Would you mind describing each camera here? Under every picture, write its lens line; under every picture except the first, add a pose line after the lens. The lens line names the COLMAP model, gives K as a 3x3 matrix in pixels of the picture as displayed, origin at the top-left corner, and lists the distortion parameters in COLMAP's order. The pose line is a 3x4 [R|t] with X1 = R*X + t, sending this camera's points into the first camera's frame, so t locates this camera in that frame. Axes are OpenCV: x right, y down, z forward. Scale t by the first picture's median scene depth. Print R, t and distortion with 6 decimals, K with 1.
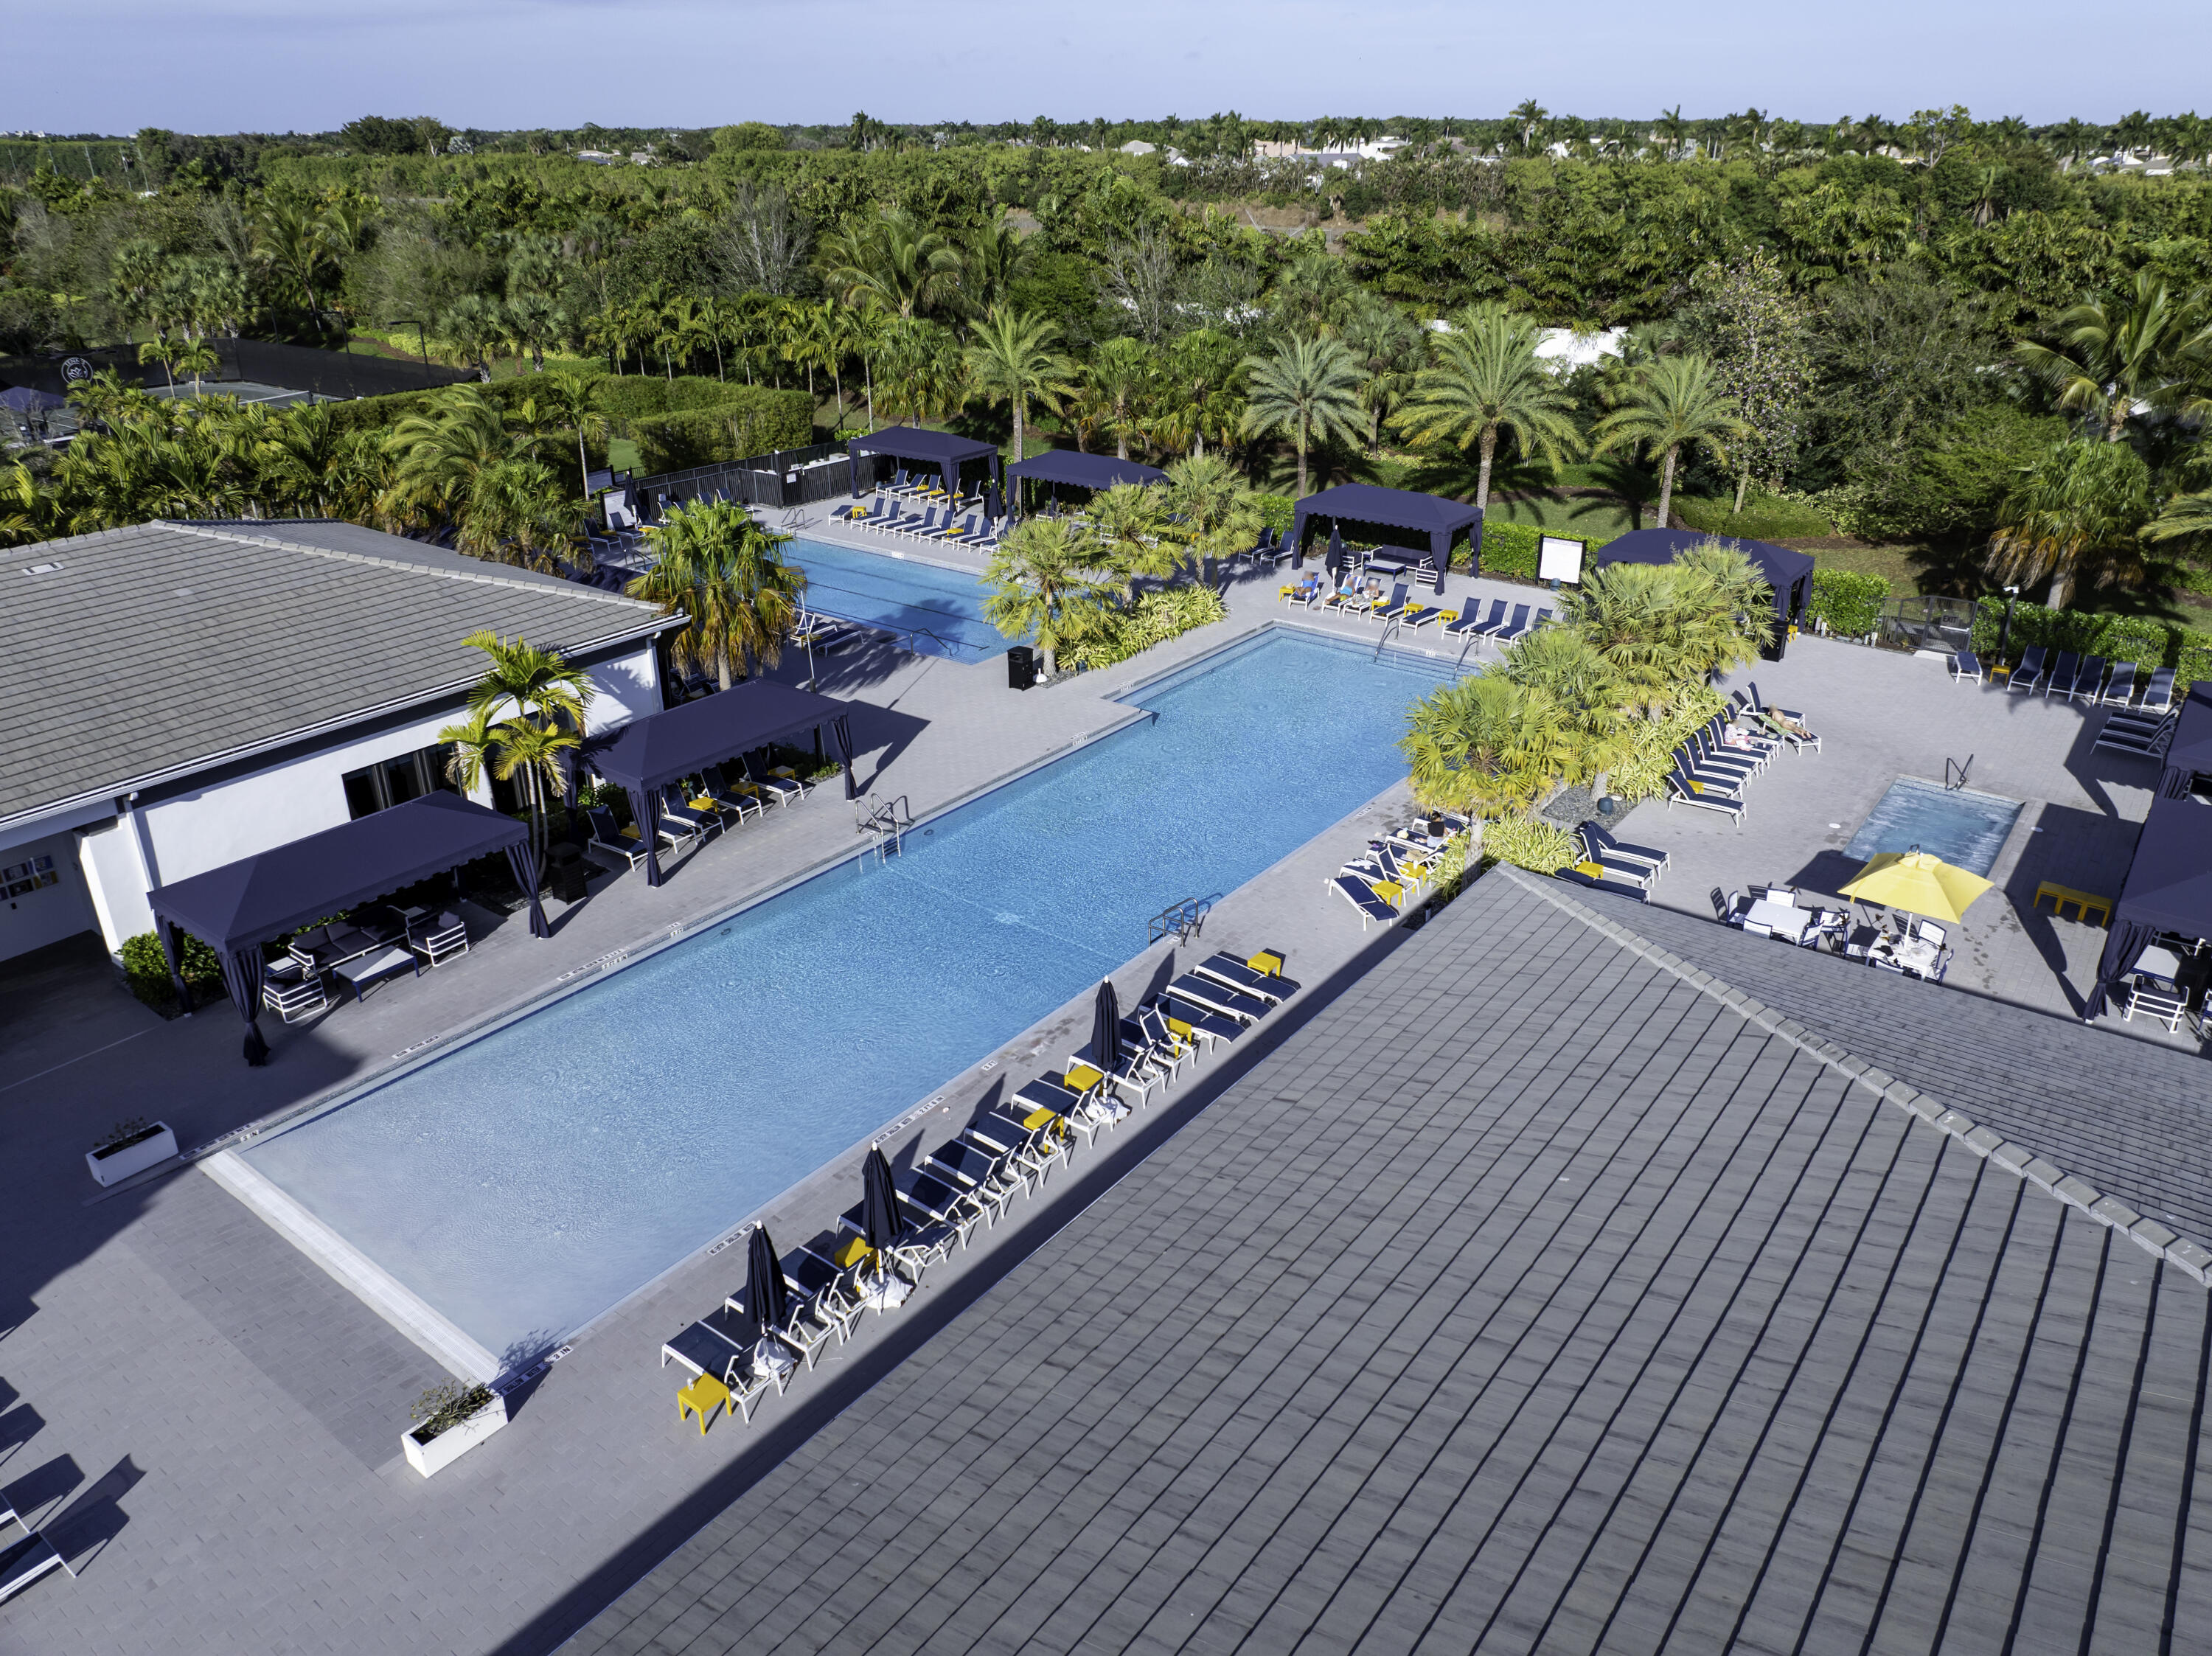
lens RADIAL K [[1546.2, 0, 1103.0], [0, 1546.2, 830.8], [0, 0, 1]] dist [-0.022391, 0.001822]
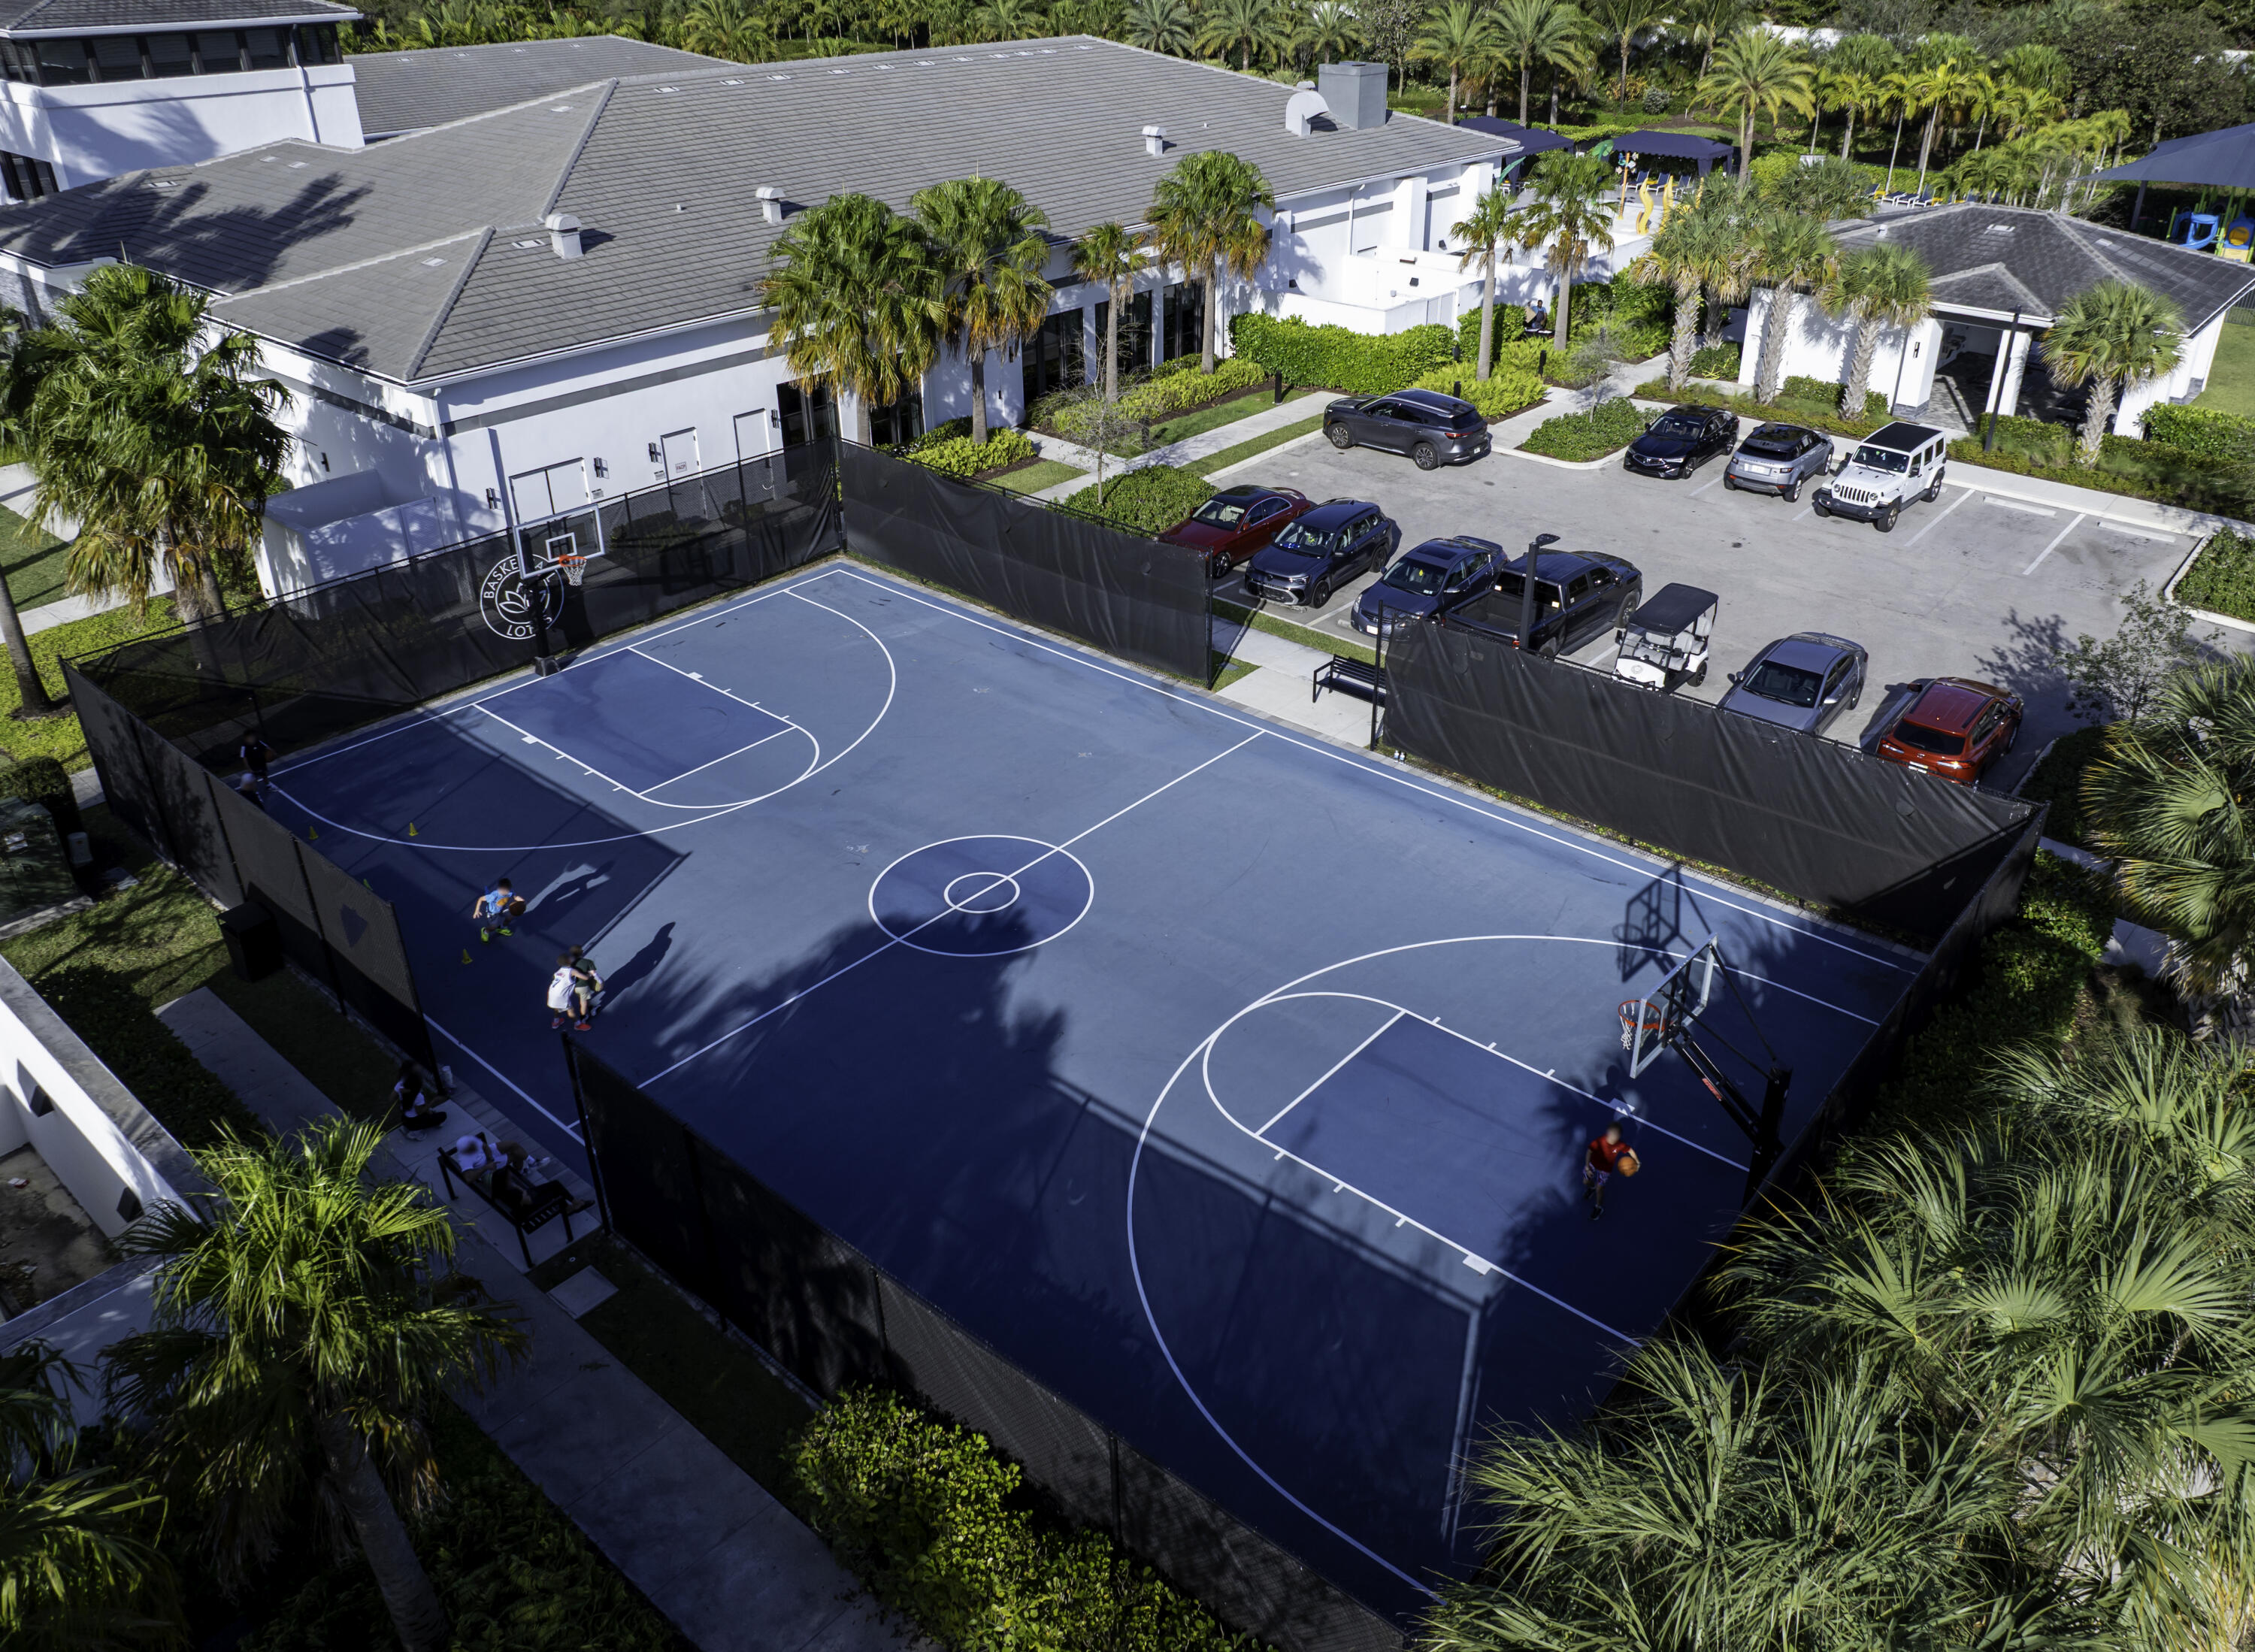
lens RADIAL K [[1576.3, 0, 1131.9], [0, 1576.3, 825.5], [0, 0, 1]] dist [-0.022391, 0.001822]
pose [[0.997419, 0.040142, -0.059525, 0.180844], [-0.033002, 0.992651, 0.116424, 0.312967], [0.063761, -0.114159, 0.991414, -0.677159]]
